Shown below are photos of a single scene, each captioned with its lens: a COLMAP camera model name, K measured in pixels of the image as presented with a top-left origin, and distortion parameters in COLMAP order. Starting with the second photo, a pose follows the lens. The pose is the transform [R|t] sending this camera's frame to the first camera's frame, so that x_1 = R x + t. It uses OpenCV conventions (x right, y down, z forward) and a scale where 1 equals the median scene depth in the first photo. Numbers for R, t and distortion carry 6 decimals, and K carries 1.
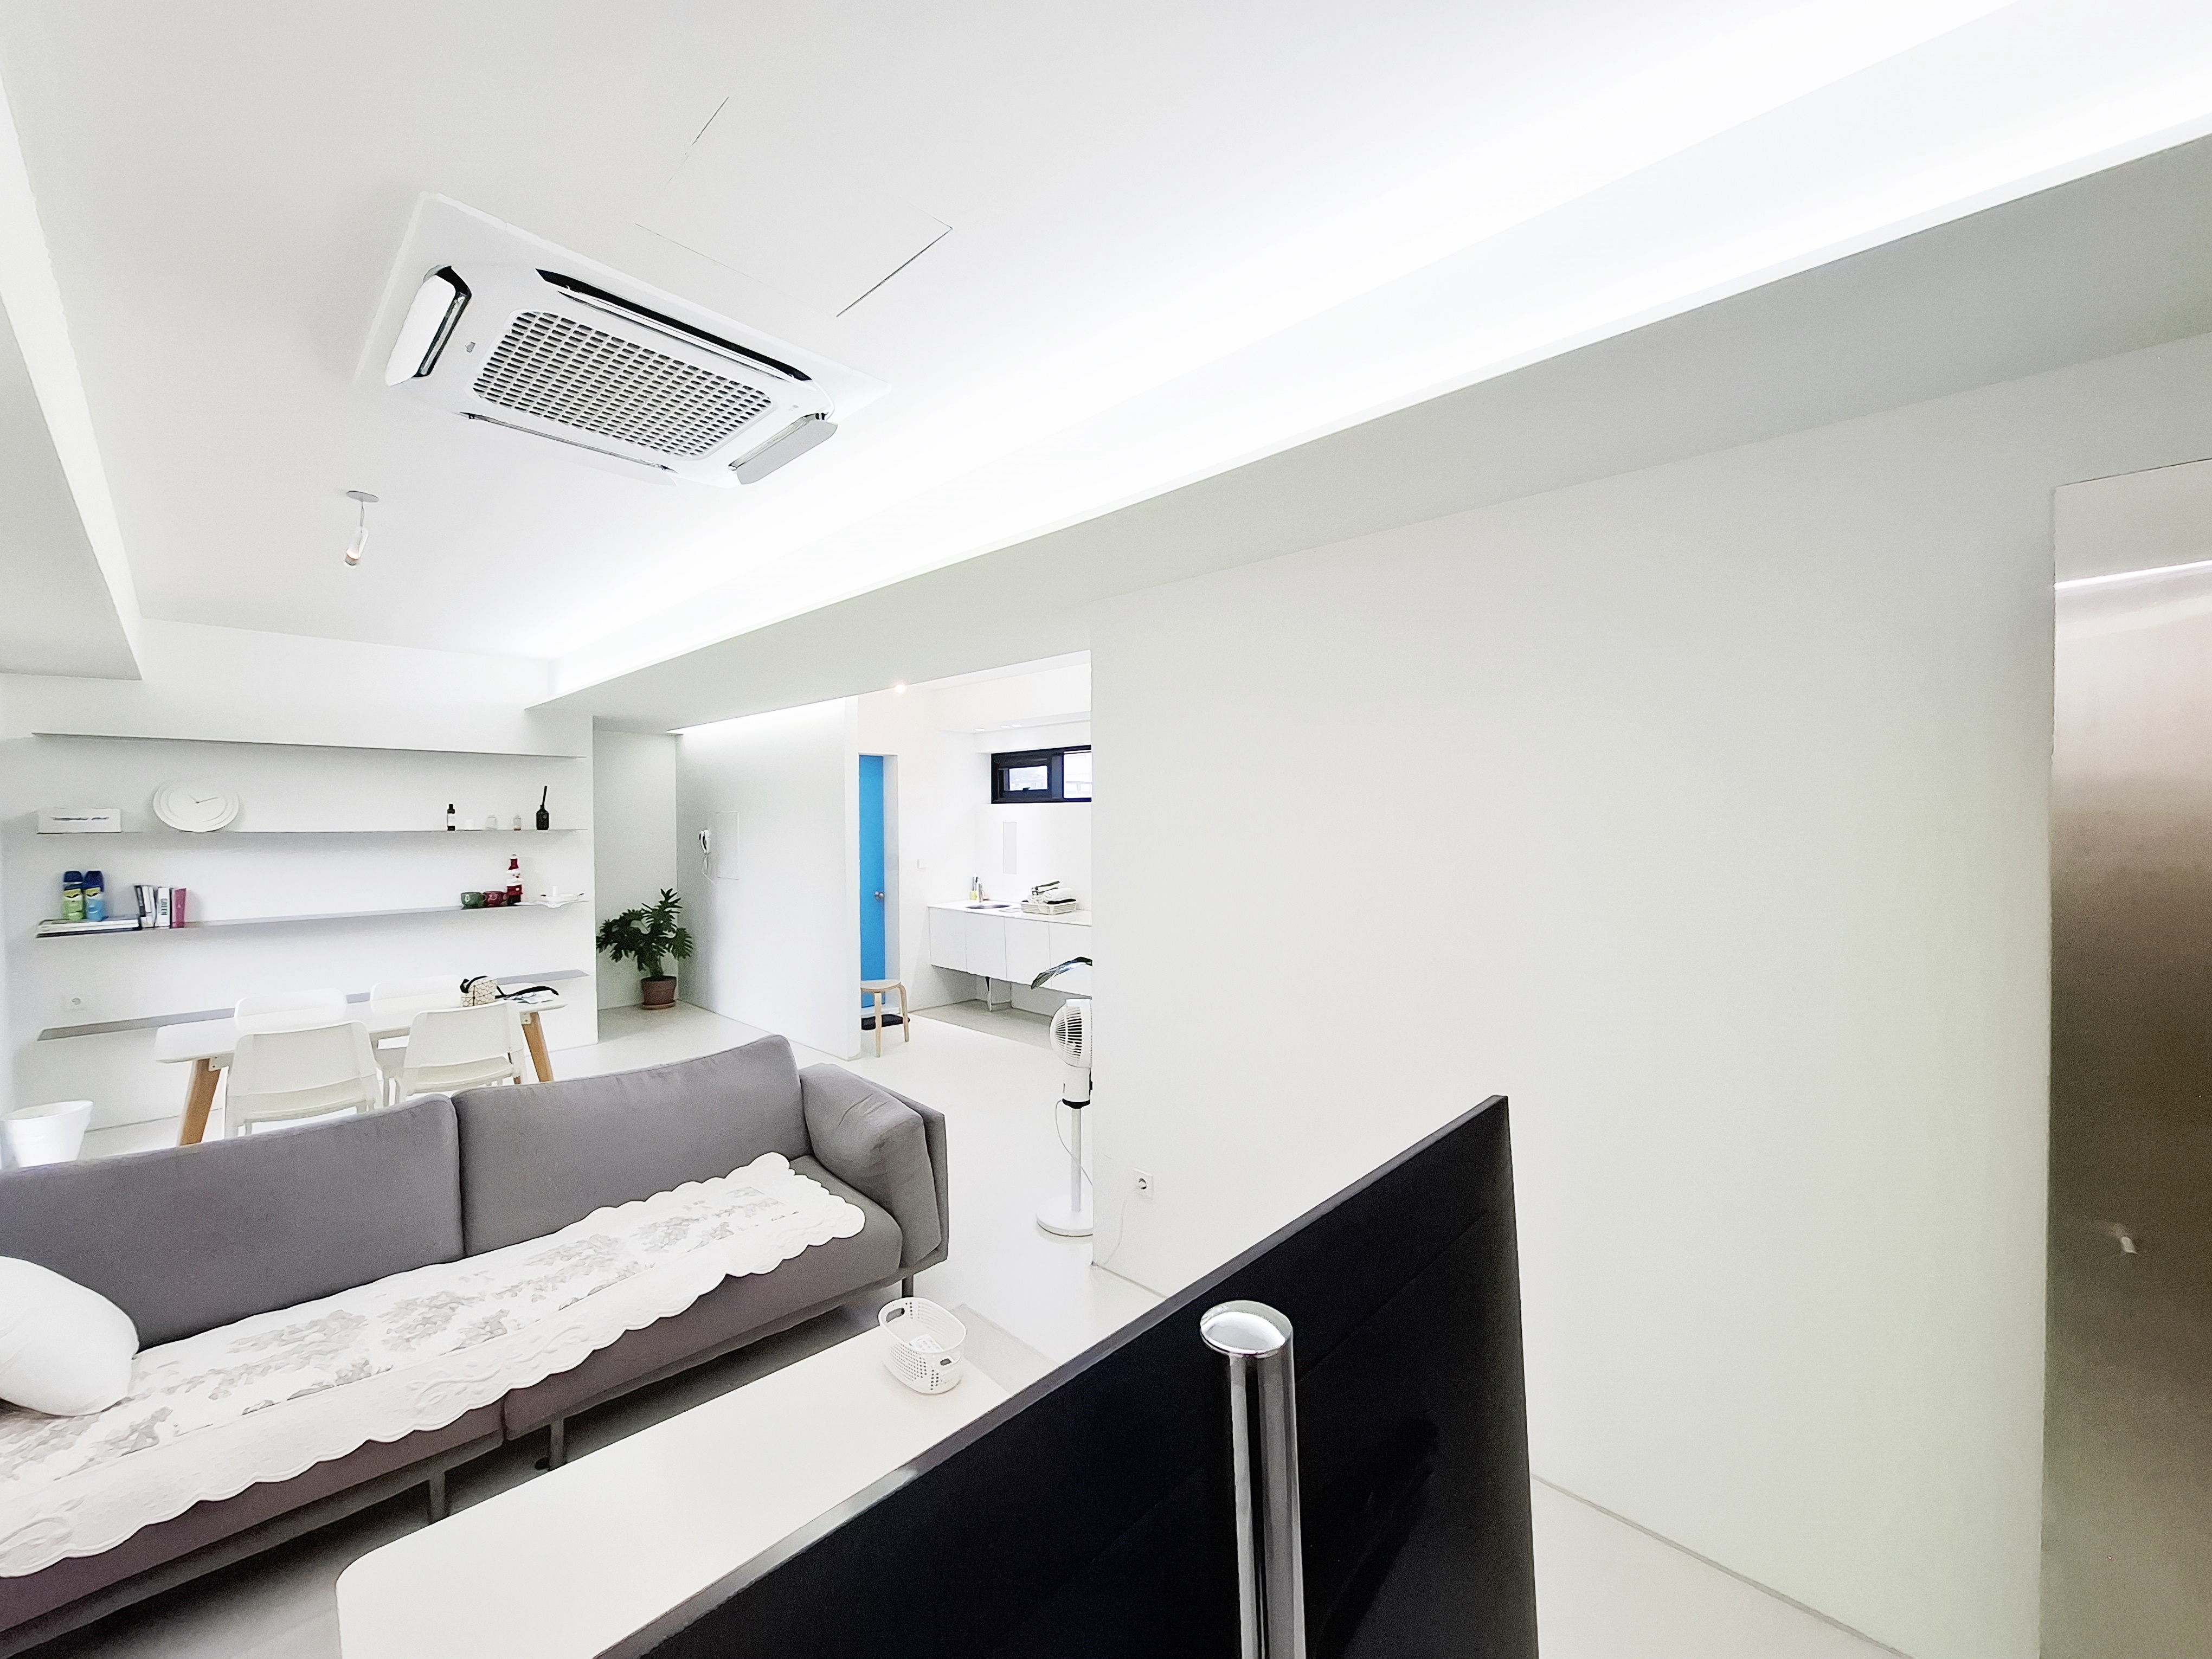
lens RADIAL K [[872.6, 0, 1098.1], [0, 872.6, 832.8], [0, 0, 1]] dist [-0.000053, 0.000455]
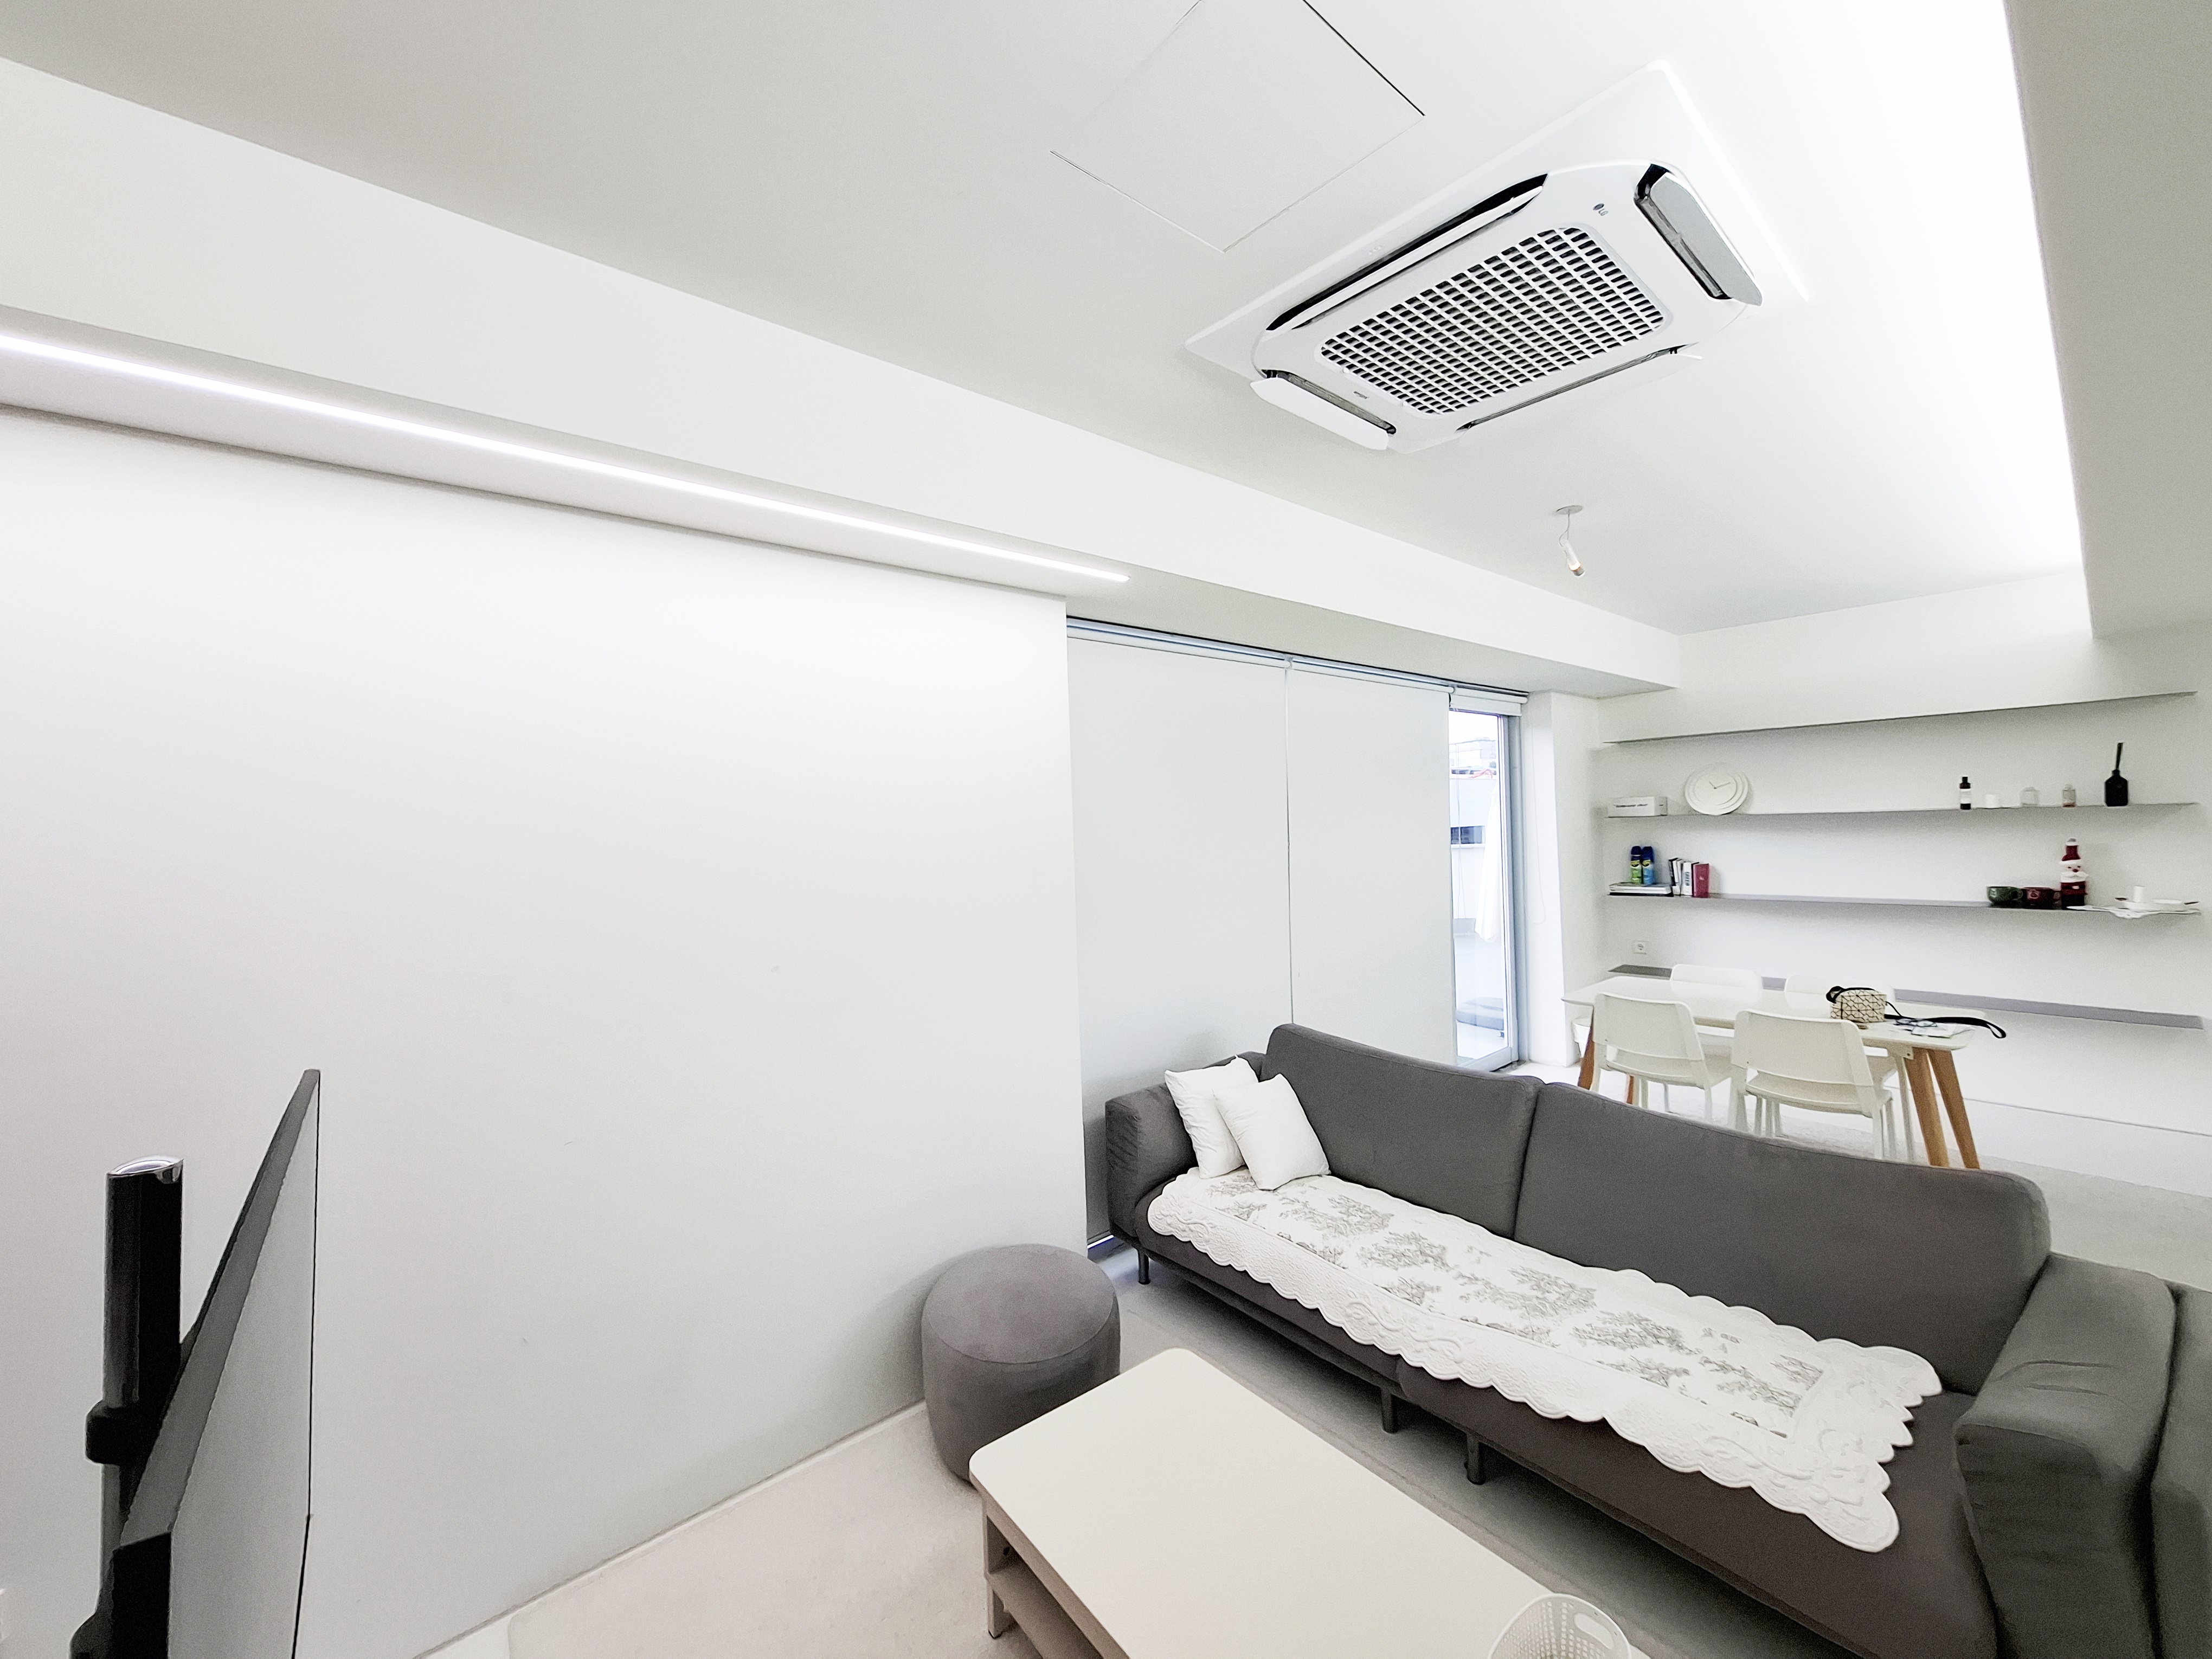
lens RADIAL K [[870.1, 0, 1097.9], [0, 870.1, 831.1], [0, 0, 1]] dist [0.000307, -0.000125]
pose [[-0.098065, 0.014561, -0.995073, 0.205489], [0.019409, 0.999731, 0.012717, -0.011222], [0.994991, -0.018066, -0.098321, 0.372242]]
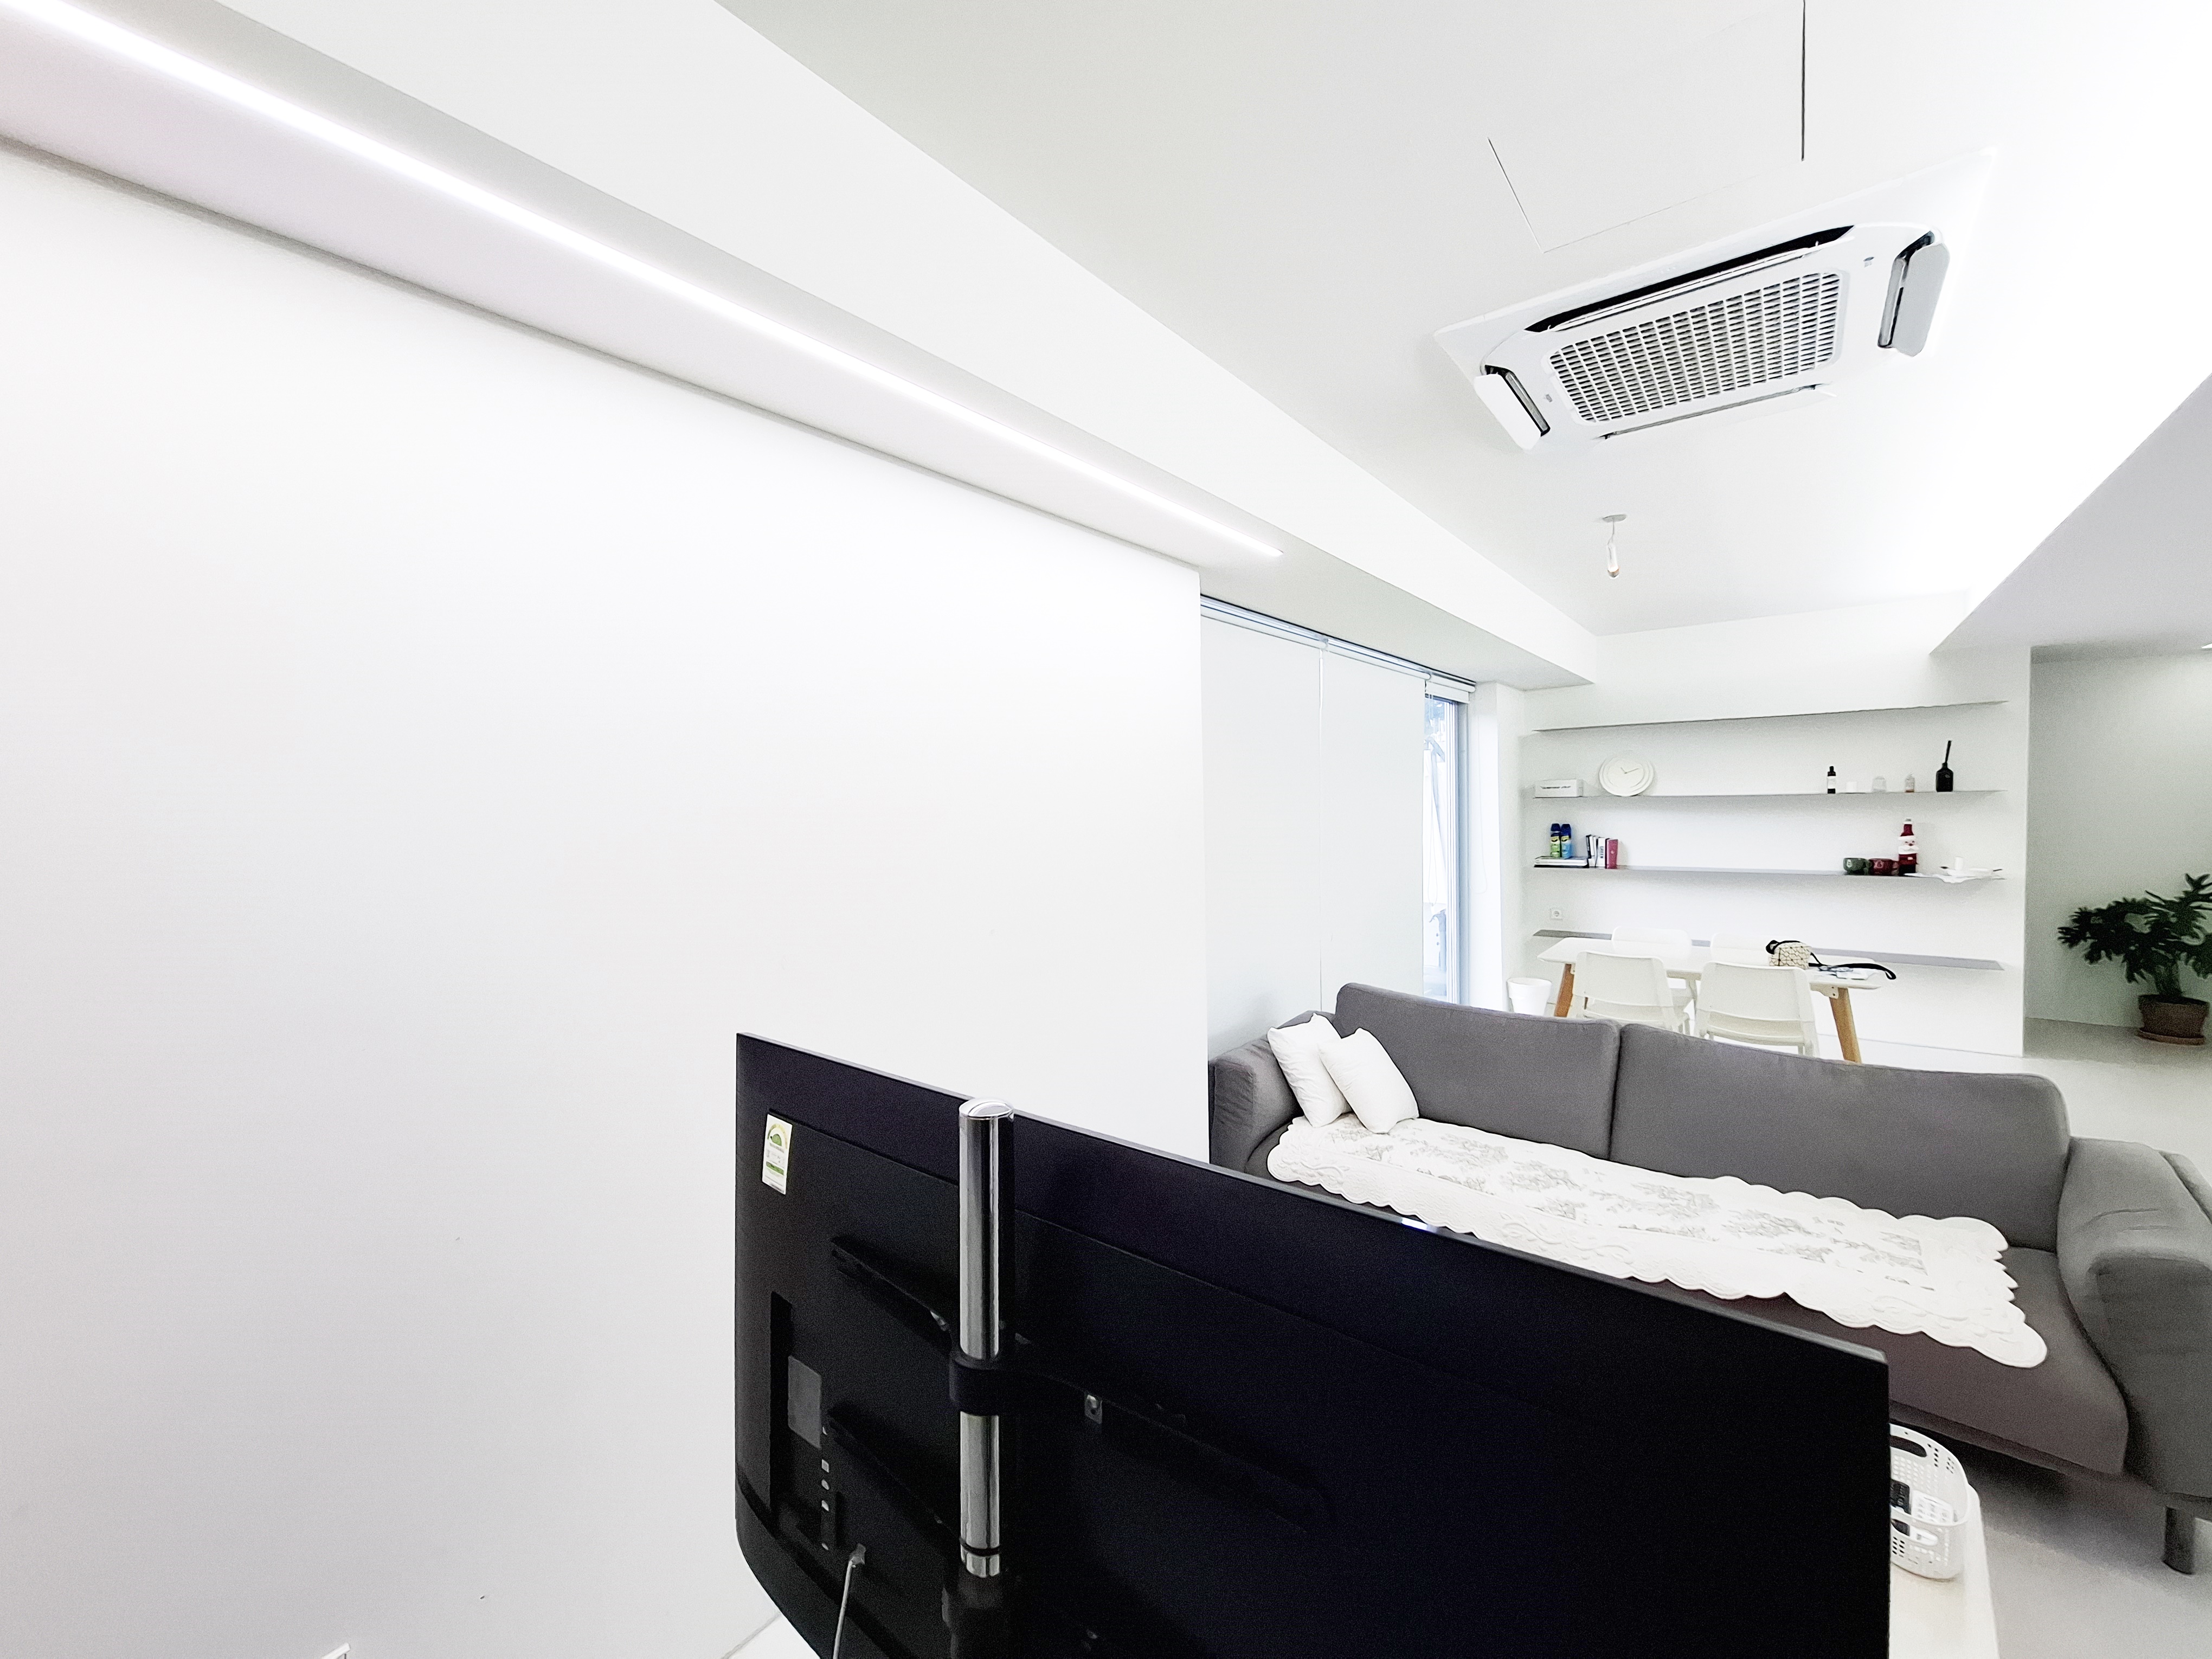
lens RADIAL K [[872.6, 0, 1098.1], [0, 872.6, 832.8], [0, 0, 1]] dist [-0.000053, 0.000455]
pose [[0.089984, 0.039176, -0.995172, 0.220589], [0.006055, 0.999186, 0.039882, -0.003484], [0.995925, -0.009615, 0.089674, 0.127538]]
